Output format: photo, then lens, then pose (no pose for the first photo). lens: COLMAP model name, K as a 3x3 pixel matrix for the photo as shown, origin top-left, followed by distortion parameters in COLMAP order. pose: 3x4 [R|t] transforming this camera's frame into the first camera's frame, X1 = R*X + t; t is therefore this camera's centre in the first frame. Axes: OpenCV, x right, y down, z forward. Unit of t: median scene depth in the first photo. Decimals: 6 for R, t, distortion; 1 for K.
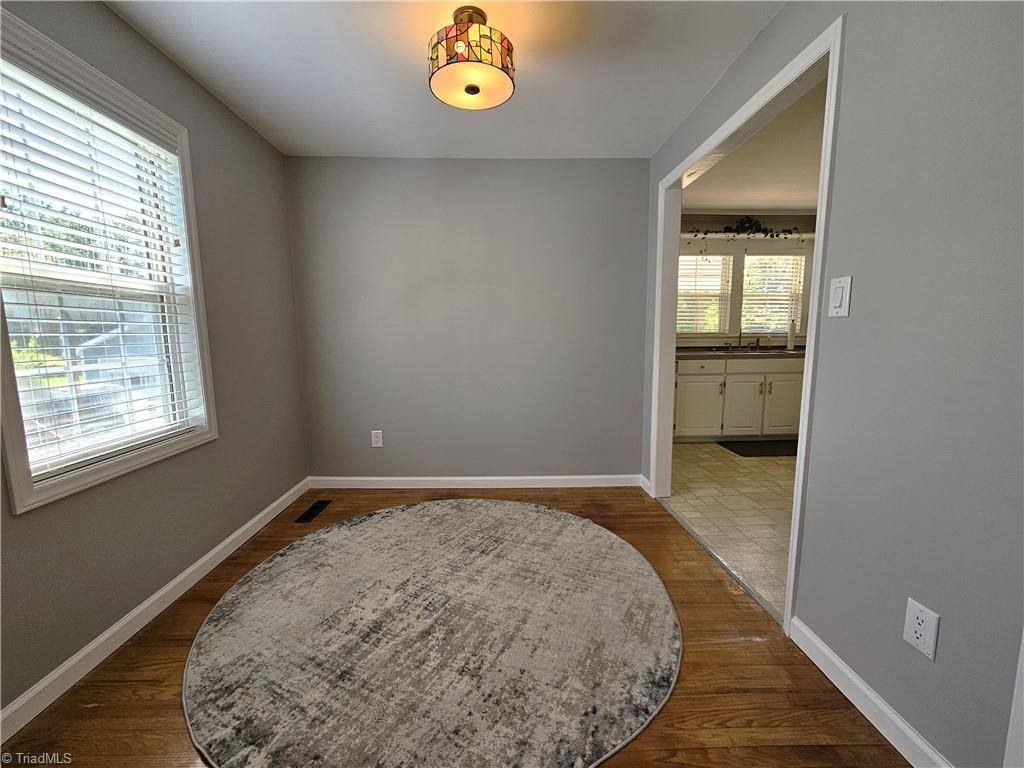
lens RADIAL K [[422.6, 0, 503.6], [0, 422.6, 390.0], [0, 0, 1]] dist [-0.001451, -0.000115]
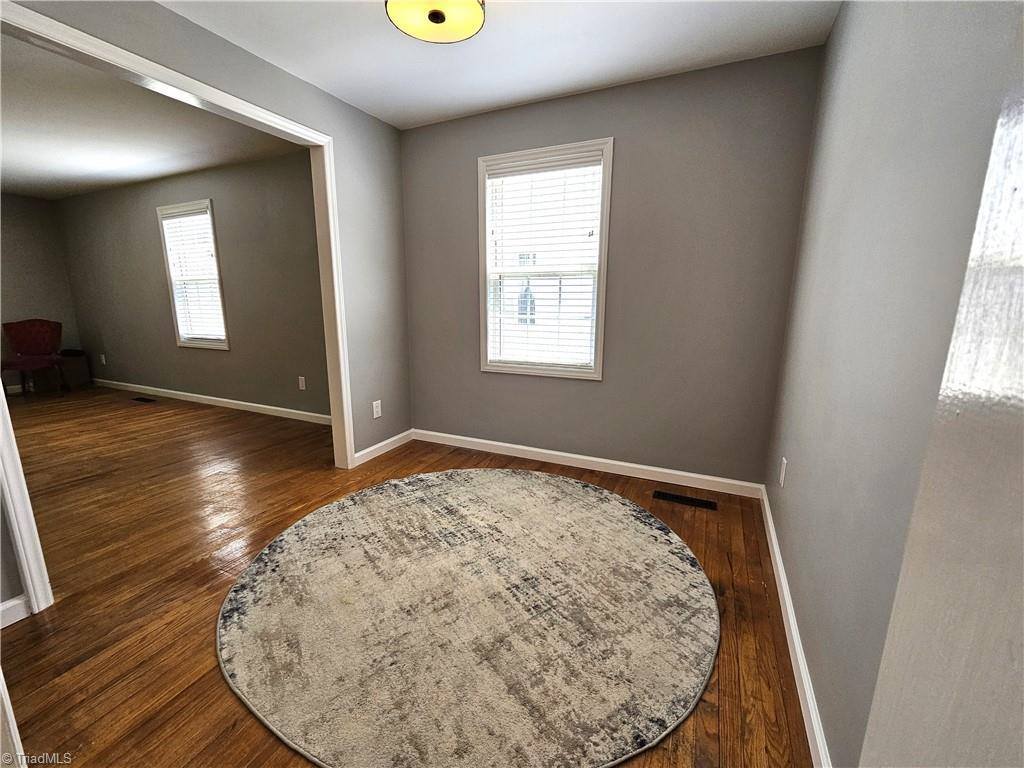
lens RADIAL K [[422.6, 0, 509.3], [0, 422.6, 385.5], [0, 0, 1]] dist [-0.001451, -0.000115]
pose [[-0.442300, 0.187016, -0.877152, 0.443116], [-0.119468, 0.957017, 0.264285, -0.134896], [0.888875, 0.221684, -0.400946, 0.953214]]
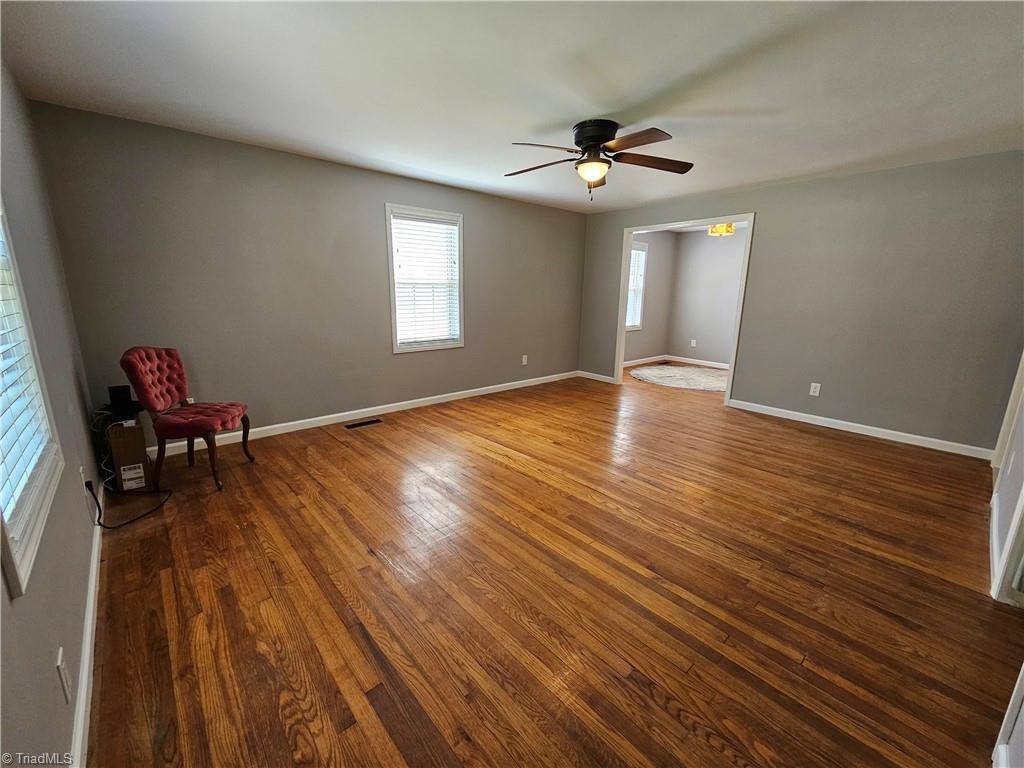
lens RADIAL K [[422.6, 0, 510.2], [0, 422.6, 382.3], [0, 0, 1]] dist [-0.001451, -0.000115]
pose [[0.650561, 0.183174, -0.737033, 0.962063], [-0.122134, 0.983080, 0.136518, 0.151269], [0.749569, 0.001203, 0.661925, -1.598864]]
